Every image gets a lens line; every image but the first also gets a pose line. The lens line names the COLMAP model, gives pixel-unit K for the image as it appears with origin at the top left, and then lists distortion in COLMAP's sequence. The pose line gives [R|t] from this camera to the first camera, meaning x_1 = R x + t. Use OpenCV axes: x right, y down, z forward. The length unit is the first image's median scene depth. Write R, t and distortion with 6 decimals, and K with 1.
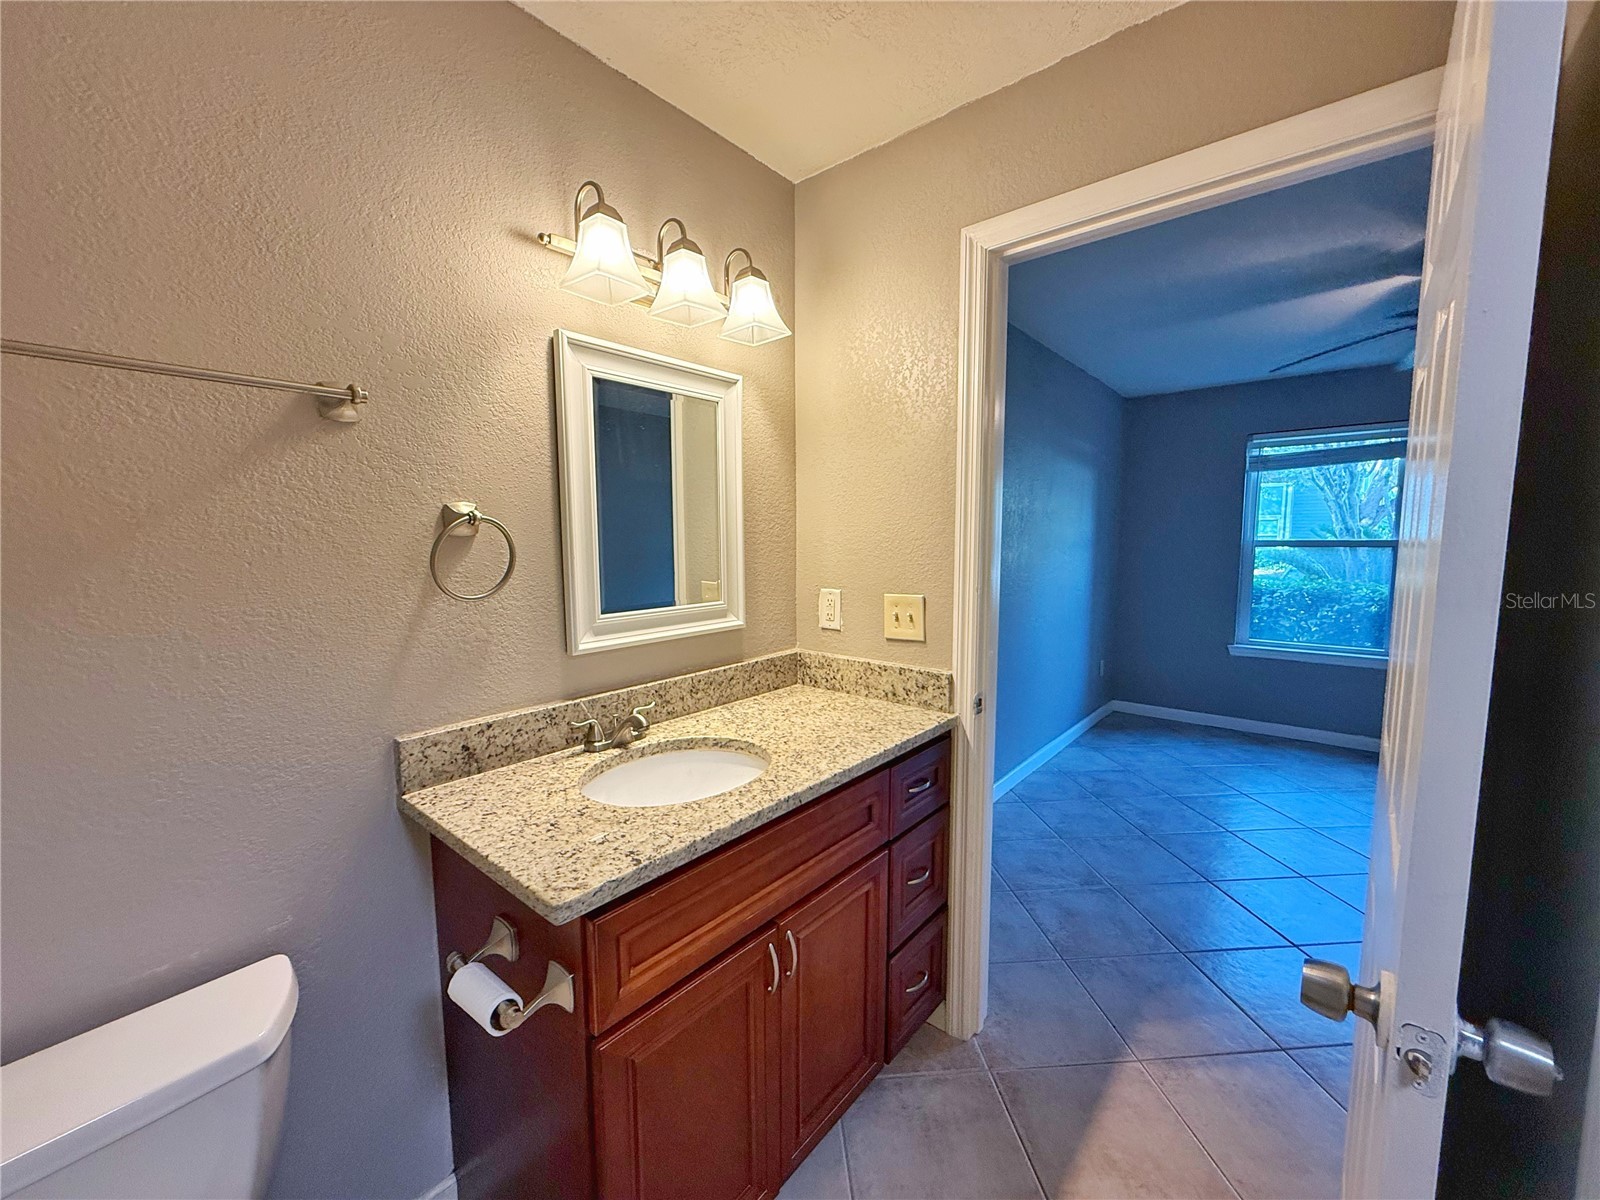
lens RADIAL K [[639.9, 0, 800.0], [0, 639.9, 600.0], [0, 0, 1]] dist [-0.000700, -0.000153]
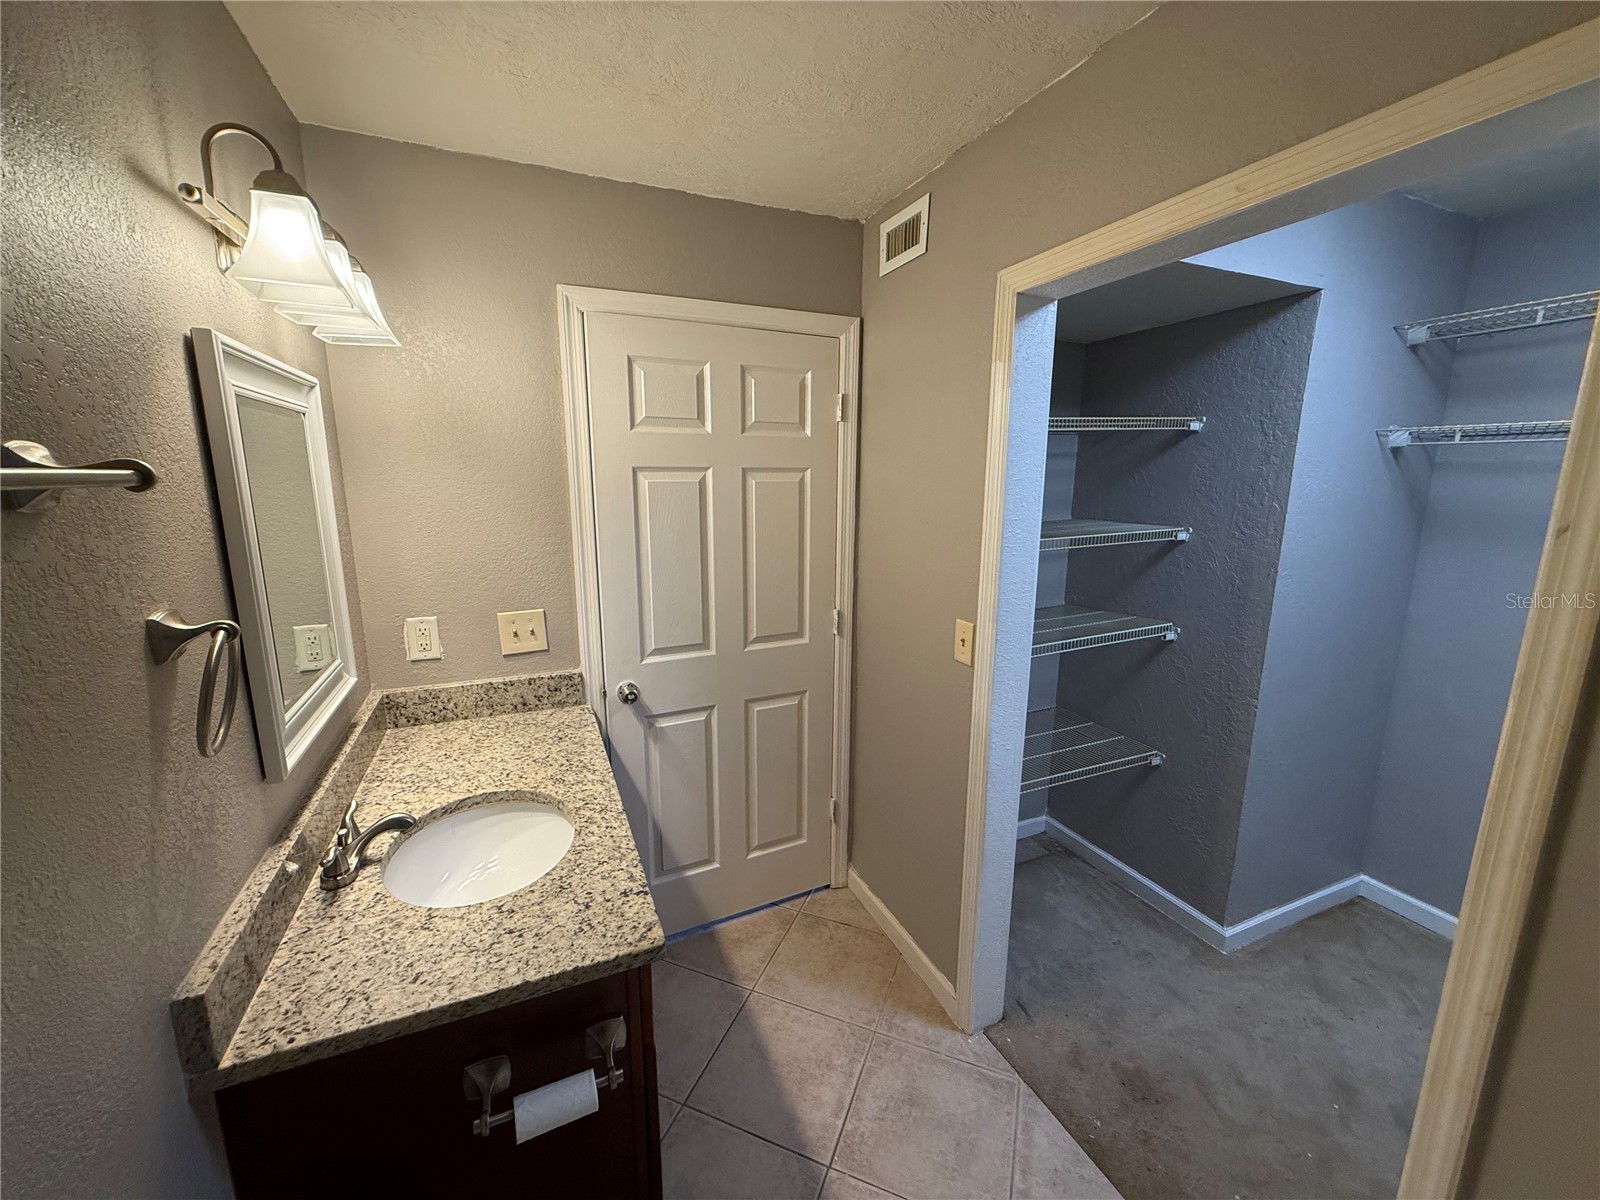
lens RADIAL K [[639.9, 0, 800.0], [0, 639.9, 600.0], [0, 0, 1]] dist [-0.000700, -0.000153]
pose [[0.442464, -0.166410, 0.881211, -0.673646], [0.080725, 0.986034, 0.145673, -0.171709], [-0.893146, 0.006681, 0.449718, 0.125675]]
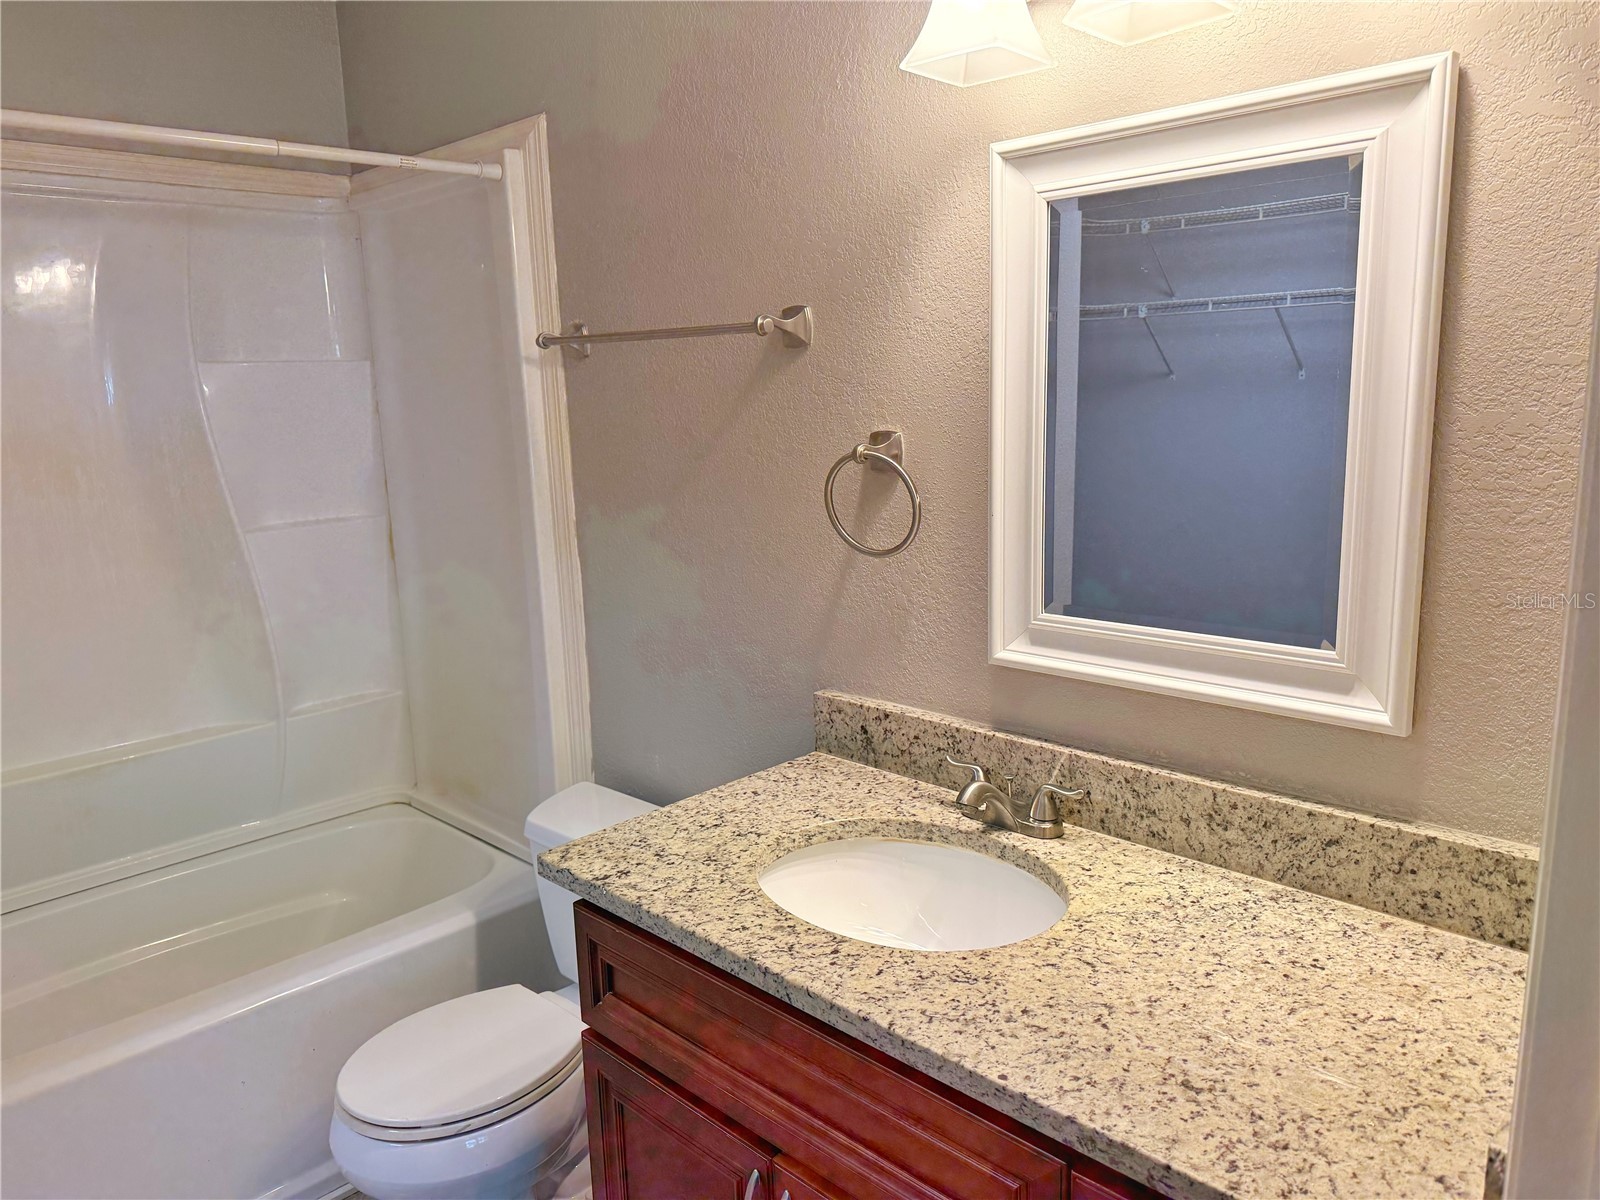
lens RADIAL K [[1131.6, 0, 800.0], [0, 1131.6, 600.0], [0, 0, 1]] dist [0.007906, -0.001999]
pose [[-0.078591, 0.197467, -0.977154, 0.720379], [-0.072513, 0.976457, 0.203158, -0.182106], [0.994266, 0.086823, -0.062422, 0.830414]]
